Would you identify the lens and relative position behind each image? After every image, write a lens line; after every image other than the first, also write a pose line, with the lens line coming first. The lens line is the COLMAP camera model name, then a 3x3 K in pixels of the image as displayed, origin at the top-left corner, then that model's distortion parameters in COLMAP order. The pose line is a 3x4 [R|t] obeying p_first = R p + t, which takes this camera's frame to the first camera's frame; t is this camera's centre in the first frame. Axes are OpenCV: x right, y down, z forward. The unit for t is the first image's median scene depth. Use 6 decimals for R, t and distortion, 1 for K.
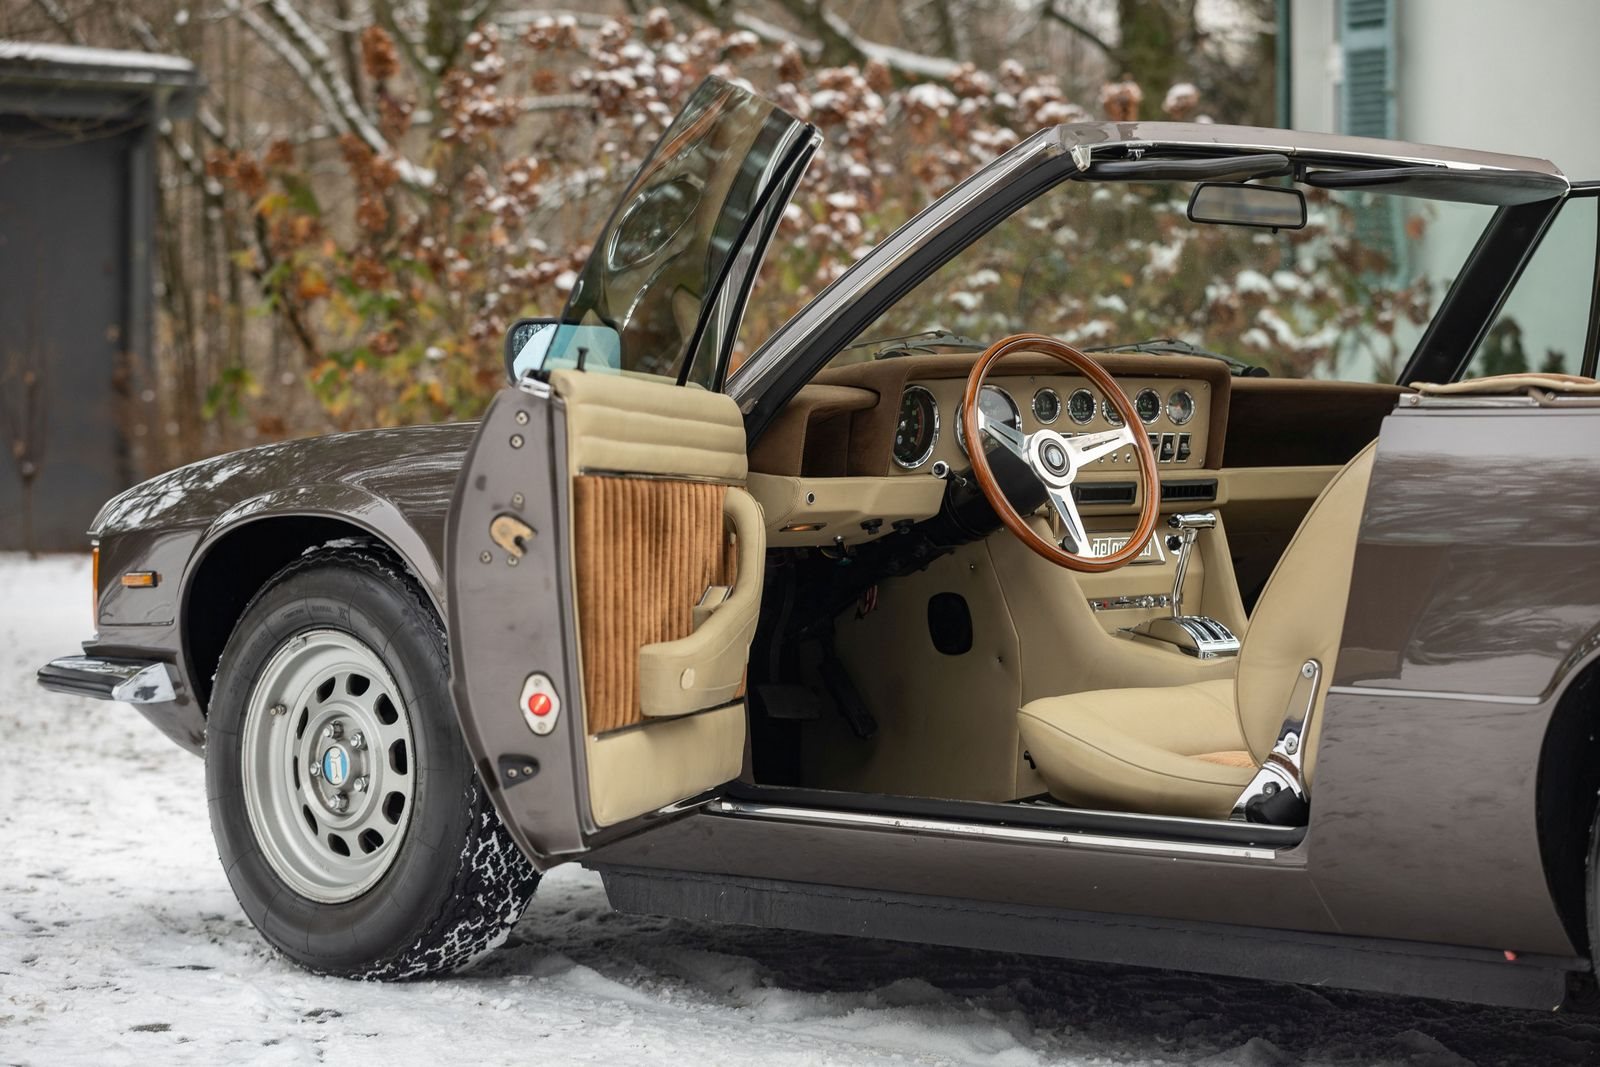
lens RADIAL K [[4708.6, 0, 794.8], [0, 4708.6, 532.2], [0, 0, 1]] dist [-0.037307, 0.000000]
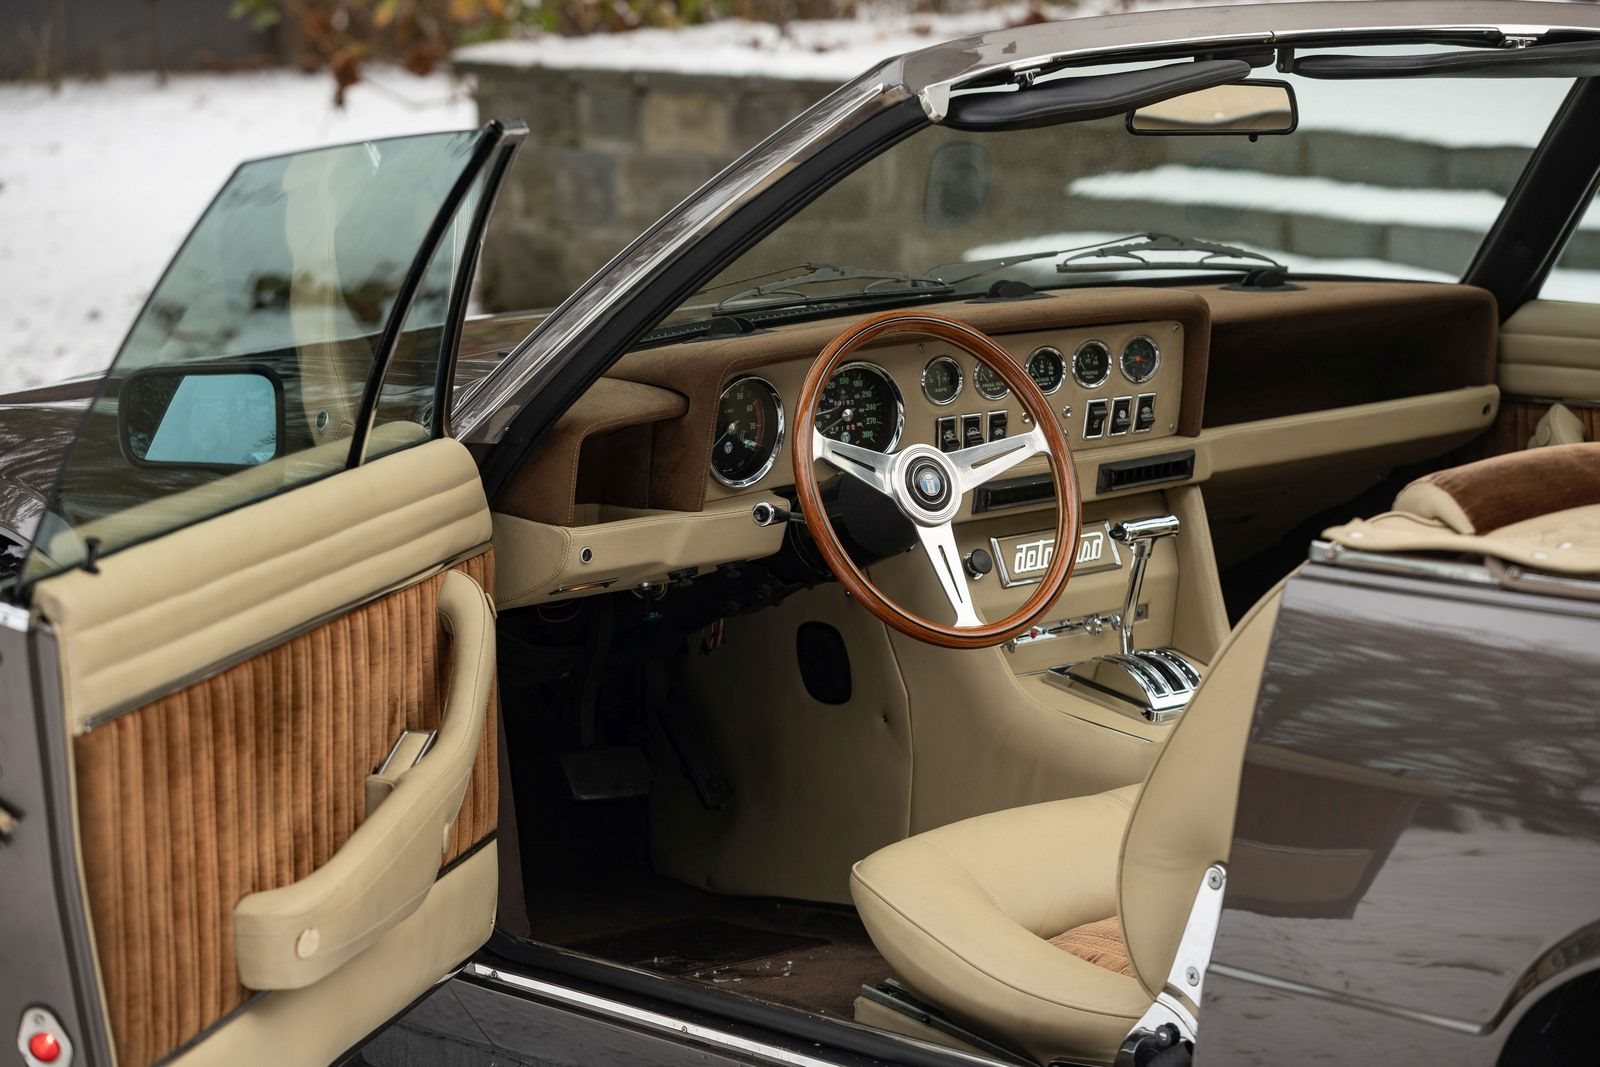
lens RADIAL K [[5070.3, 0, 808.6], [0, 5070.3, 531.0], [0, 0, 1]] dist [0.035547, 0.000000]
pose [[0.997503, -0.007175, -0.070258, 0.092123], [0.016043, 0.991839, 0.126487, -0.108848], [0.068777, -0.127298, 0.989477, 0.219666]]
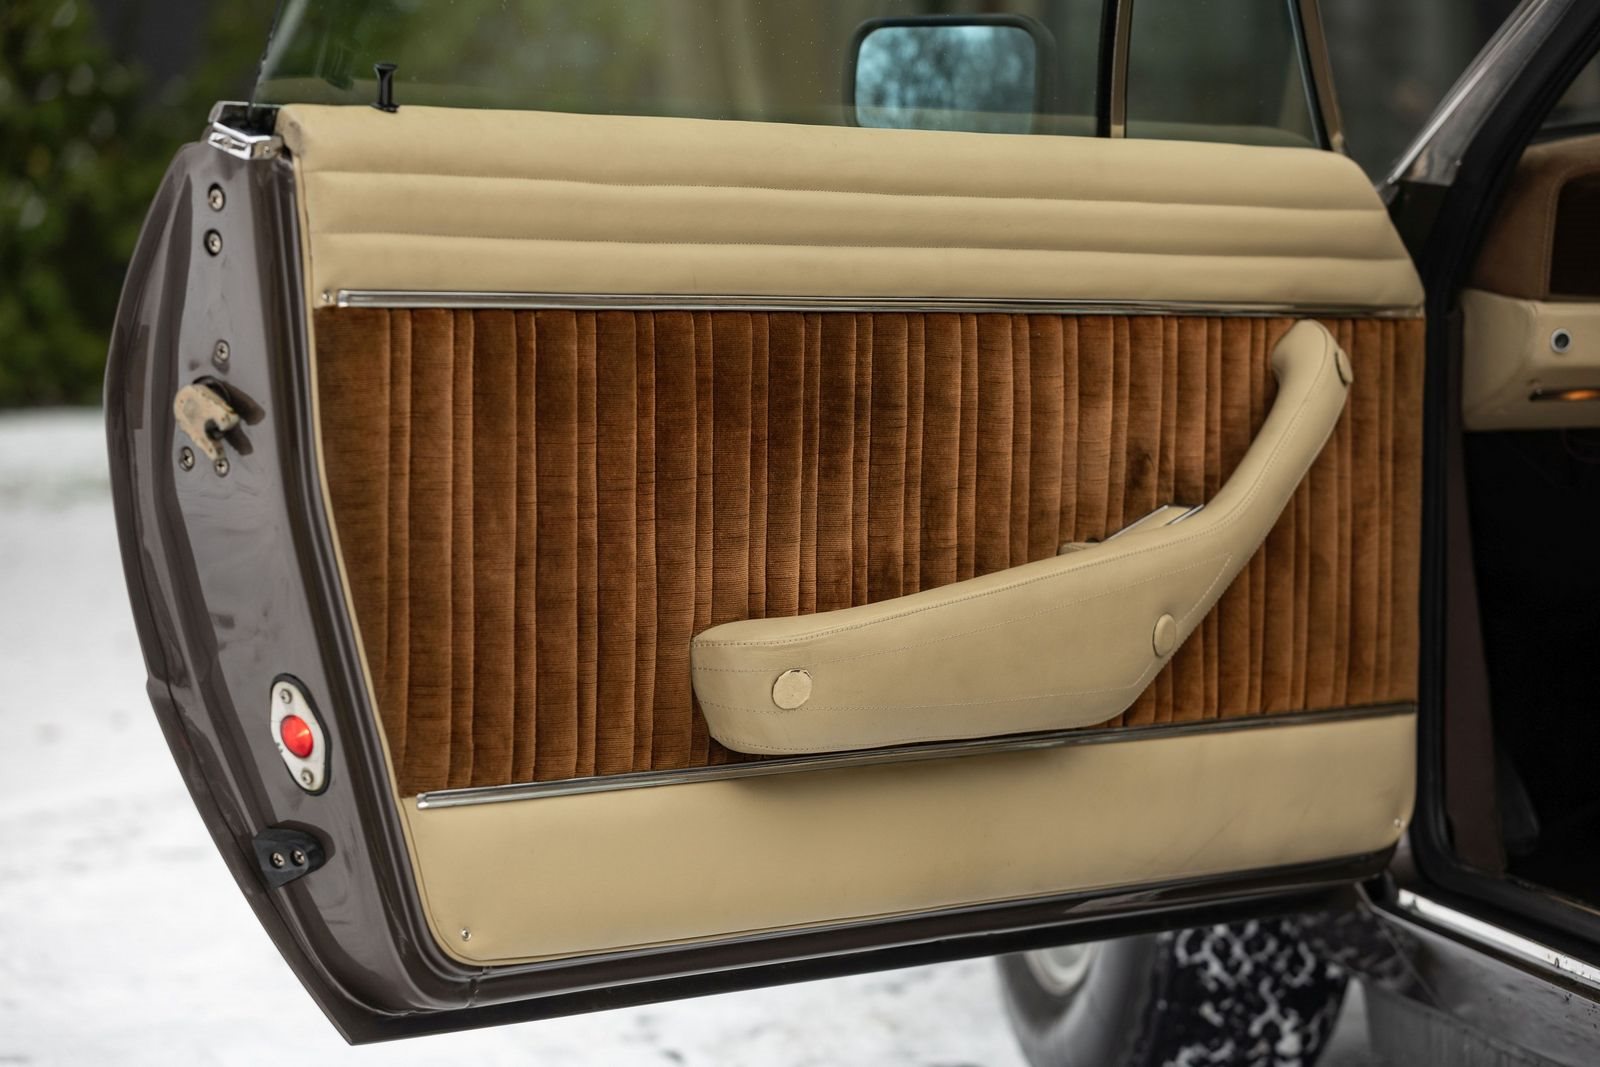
lens RADIAL K [[5562.0, 0, 799.1], [0, 5562.0, 534.1], [0, 0, 1]] dist [-0.153465, 0.000000]
pose [[0.845291, 0.035967, -0.533094, 0.267232], [-0.013612, 0.998857, 0.045809, -0.012899], [0.534132, -0.031465, 0.844815, 0.407737]]
